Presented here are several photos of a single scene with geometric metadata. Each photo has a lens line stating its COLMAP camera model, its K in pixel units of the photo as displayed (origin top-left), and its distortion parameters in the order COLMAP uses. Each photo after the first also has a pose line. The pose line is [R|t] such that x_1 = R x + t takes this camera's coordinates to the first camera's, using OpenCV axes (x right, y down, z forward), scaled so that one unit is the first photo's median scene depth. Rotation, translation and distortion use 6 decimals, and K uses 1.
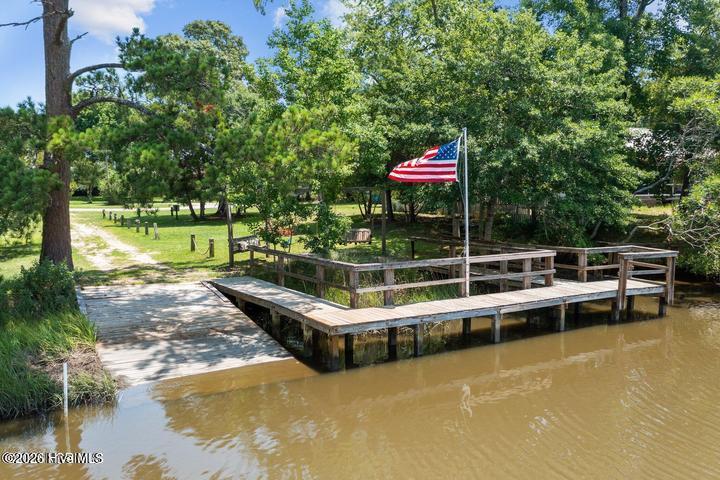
lens RADIAL K [[610.2, 0, 359.5], [0, 610.2, 189.9], [0, 0, 1]] dist [-0.013380, -0.003001]
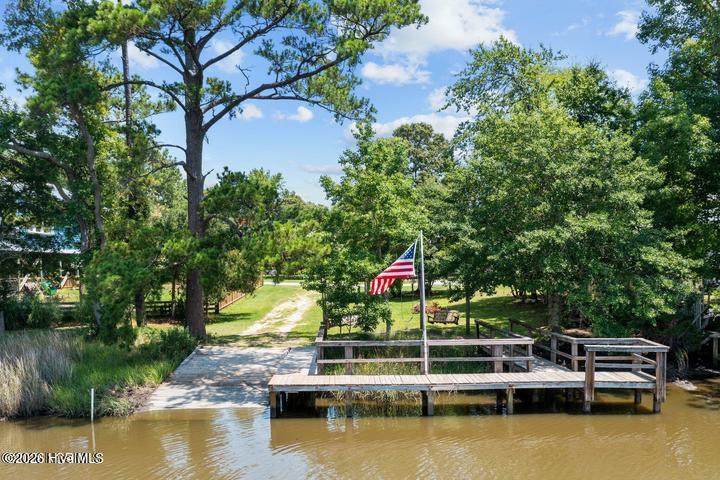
lens RADIAL K [[592.7, 0, 360.0], [0, 592.7, 240.0], [0, 0, 1]] dist [-0.009915, -0.000554]
pose [[0.878835, -0.022774, -0.476581, 0.617069], [0.005906, 0.999303, -0.036861, -0.043091], [0.477089, 0.029580, 0.878357, -0.076133]]
